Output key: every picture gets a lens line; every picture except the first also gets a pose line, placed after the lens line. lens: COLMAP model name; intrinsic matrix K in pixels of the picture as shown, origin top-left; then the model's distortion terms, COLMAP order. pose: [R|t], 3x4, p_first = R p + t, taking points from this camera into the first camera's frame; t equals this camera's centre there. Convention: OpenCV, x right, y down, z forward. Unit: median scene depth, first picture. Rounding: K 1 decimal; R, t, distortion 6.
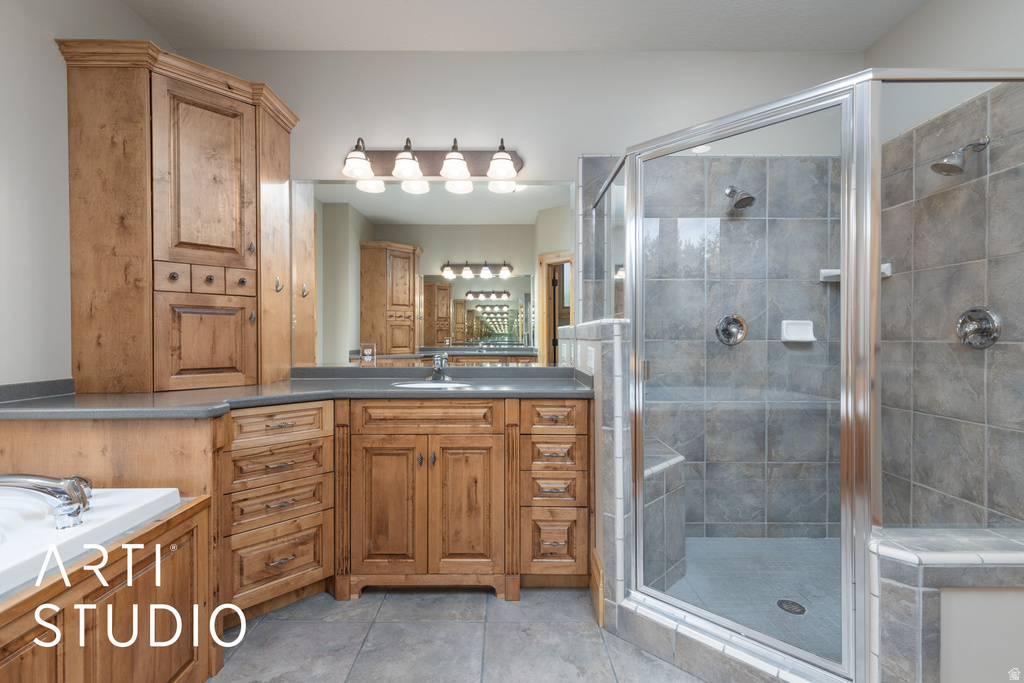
lens RADIAL K [[459.0, 0, 506.7], [0, 459.0, 338.8], [0, 0, 1]] dist [0.000323, 0.000193]
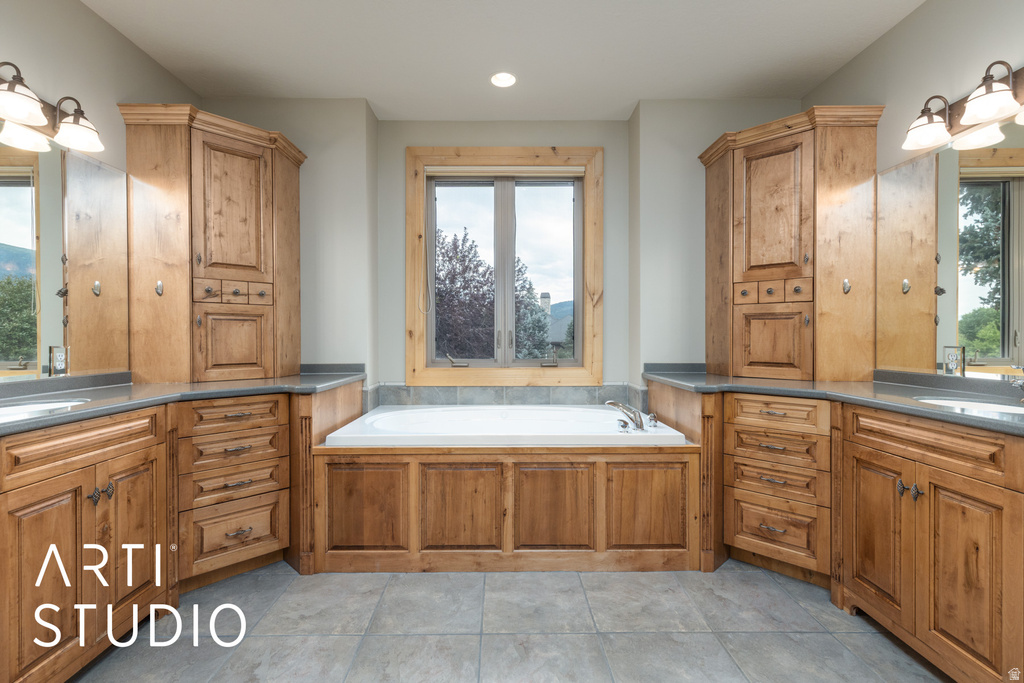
lens RADIAL K [[459.0, 0, 508.4], [0, 459.0, 338.9], [0, 0, 1]] dist [0.000323, 0.000193]
pose [[0.008445, 0.006304, -0.999944, 0.615585], [-0.007029, 0.999956, 0.006245, -0.003473], [0.999940, 0.006976, 0.008488, 0.286399]]
